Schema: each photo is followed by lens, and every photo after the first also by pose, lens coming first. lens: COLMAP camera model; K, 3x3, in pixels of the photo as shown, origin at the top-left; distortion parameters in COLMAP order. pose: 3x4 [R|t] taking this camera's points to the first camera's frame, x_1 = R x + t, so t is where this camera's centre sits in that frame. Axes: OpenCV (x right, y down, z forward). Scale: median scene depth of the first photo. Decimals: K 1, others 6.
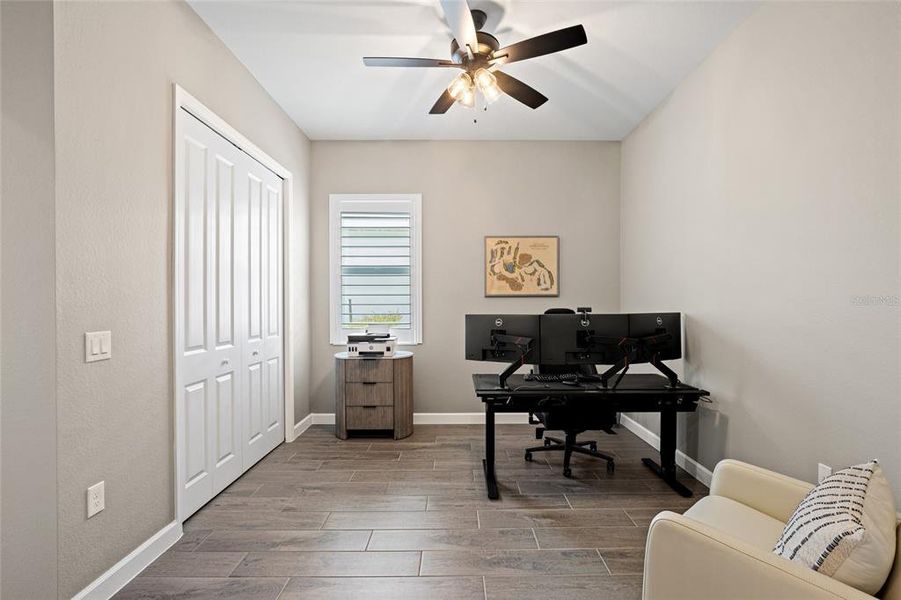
lens RADIAL K [[482.6, 0, 383.8], [0, 482.6, 301.6], [0, 0, 1]] dist [-0.003946, 0.000408]
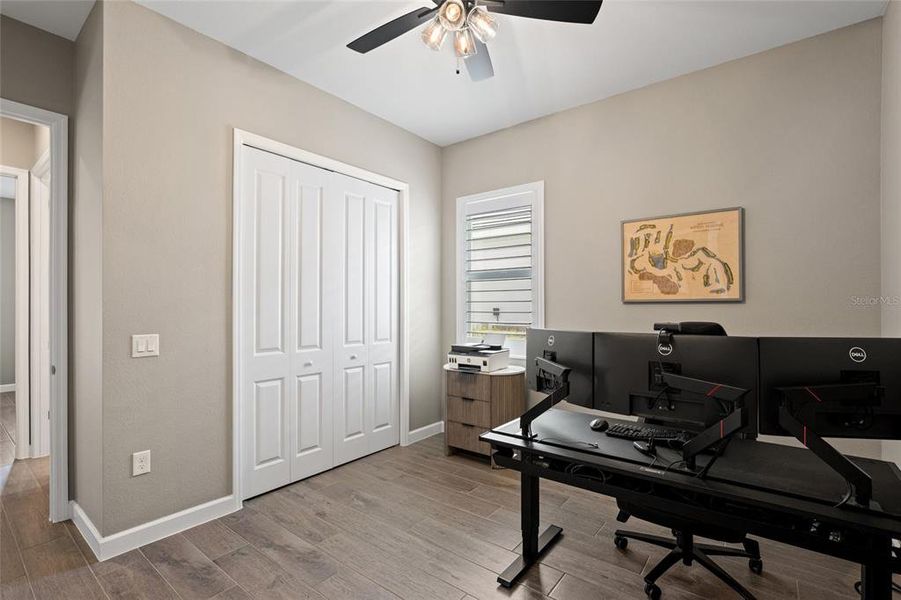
lens RADIAL K [[420.0, 0, 459.7], [0, 420.0, 301.1], [0, 0, 1]] dist [-0.010480, 0.000539]
pose [[0.784959, -0.006577, -0.619513, 0.421774], [0.003163, 0.999973, -0.006608, -0.009890], [0.619540, 0.003228, 0.784958, 0.348850]]
